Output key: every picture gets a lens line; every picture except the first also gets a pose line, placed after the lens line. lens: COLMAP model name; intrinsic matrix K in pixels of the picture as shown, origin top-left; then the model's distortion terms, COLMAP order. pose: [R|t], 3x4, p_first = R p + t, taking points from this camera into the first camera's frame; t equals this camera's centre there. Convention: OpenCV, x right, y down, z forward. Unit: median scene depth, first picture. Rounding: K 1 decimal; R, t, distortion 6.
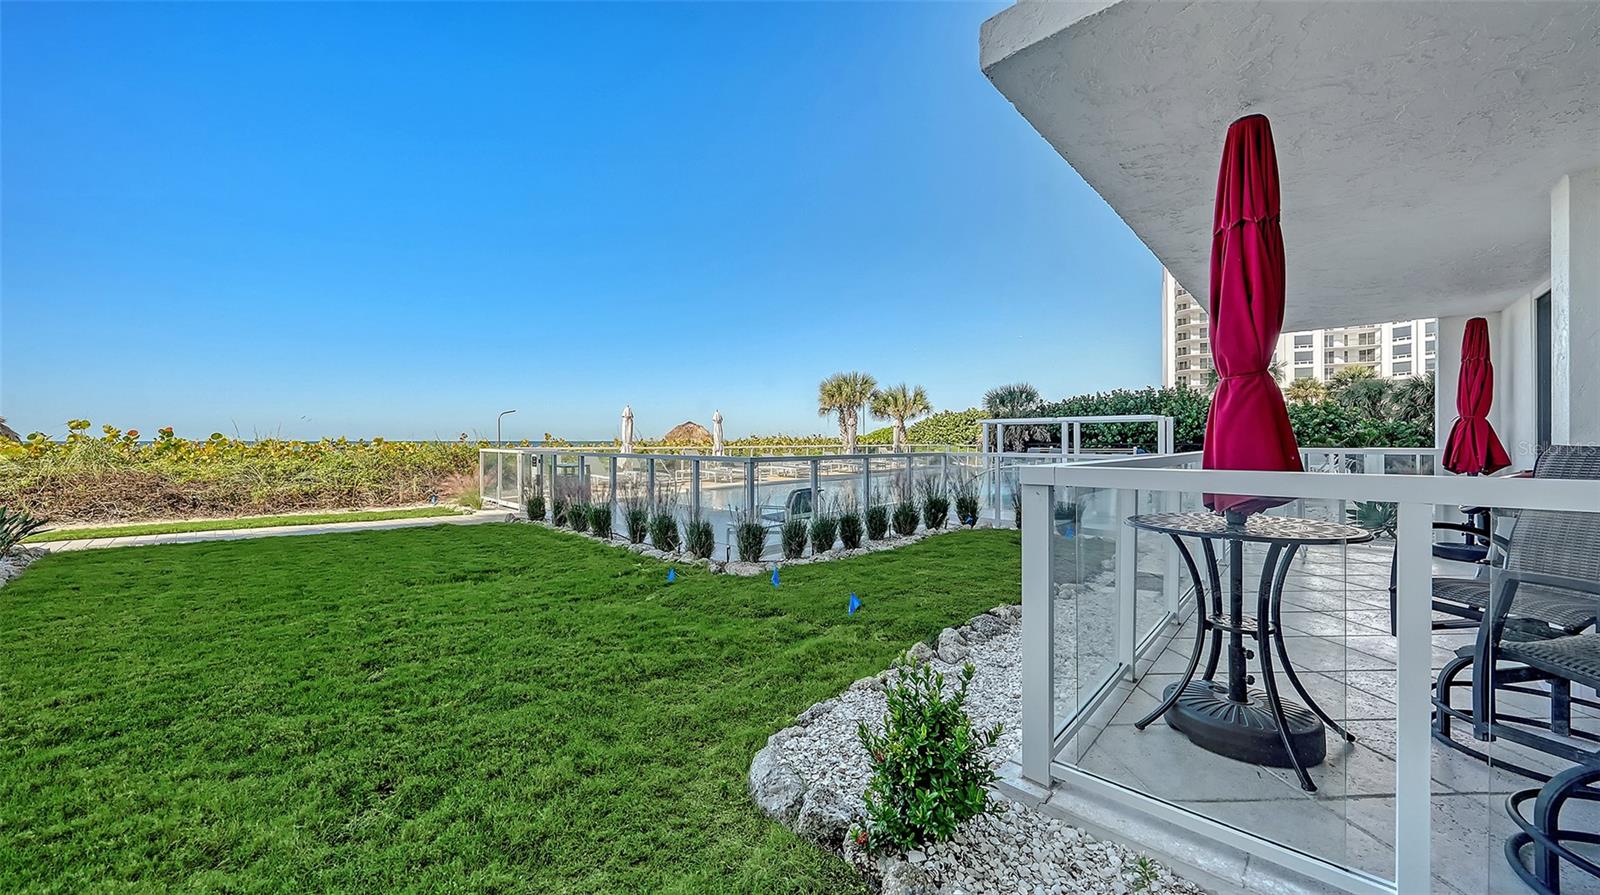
lens RADIAL K [[573.2, 0, 770.8], [0, 573.2, 443.4], [0, 0, 1]] dist [0.000280, 0.000093]
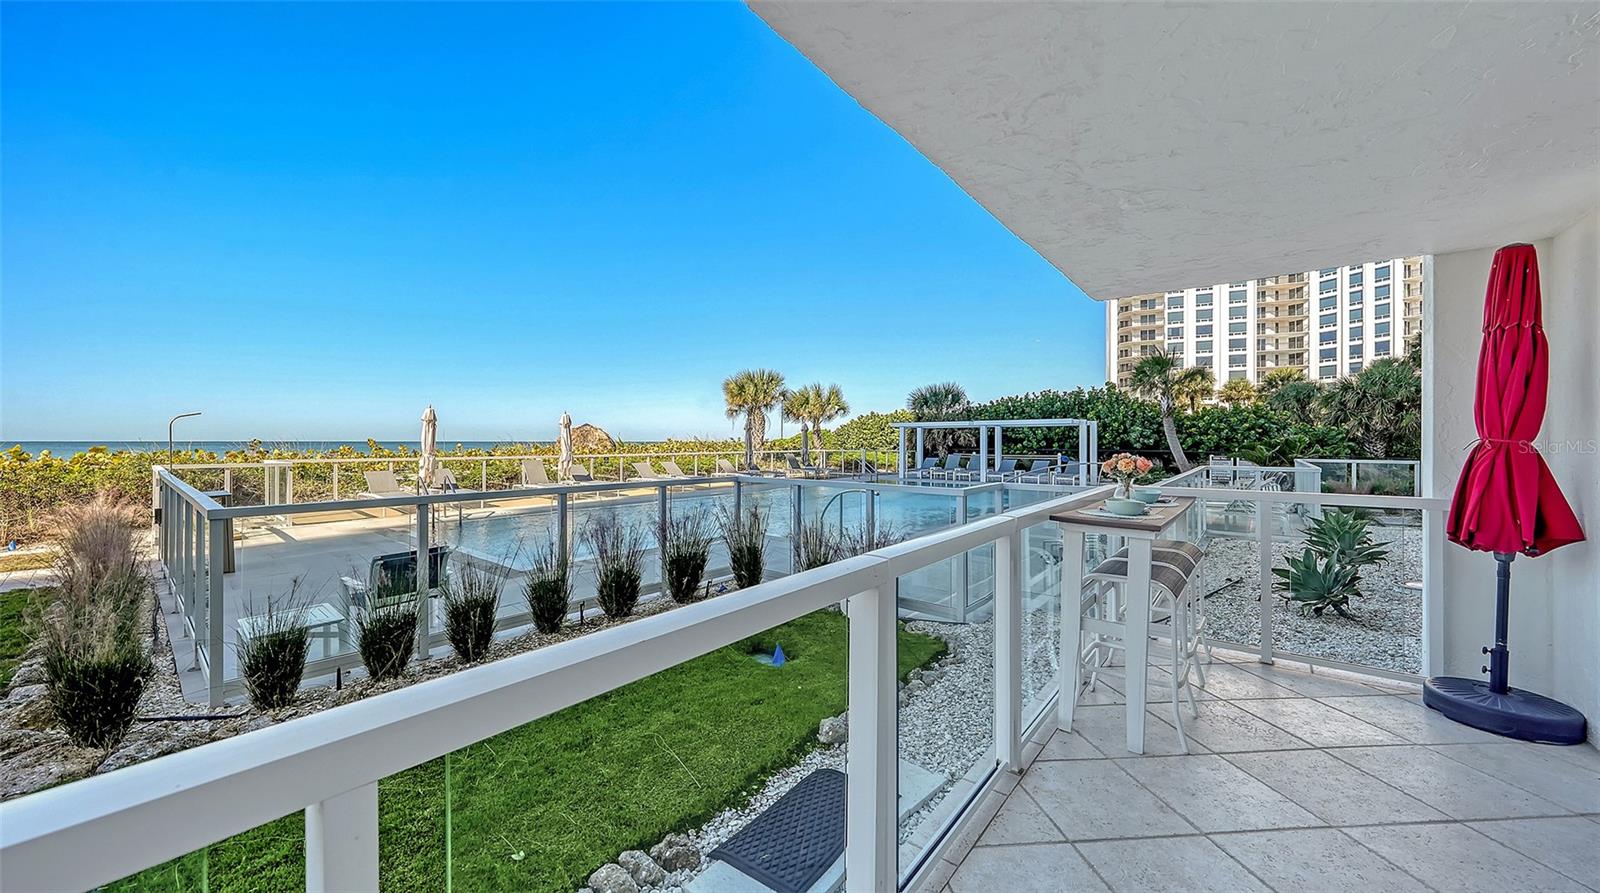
lens RADIAL K [[584.6, 0, 765.4], [0, 584.6, 449.5], [0, 0, 1]] dist [0.000308, -0.000036]
pose [[0.997630, -0.000848, 0.068806, 0.087704], [0.000238, 0.999961, 0.008875, -0.007143], [-0.068811, -0.008838, 0.997591, 0.086954]]
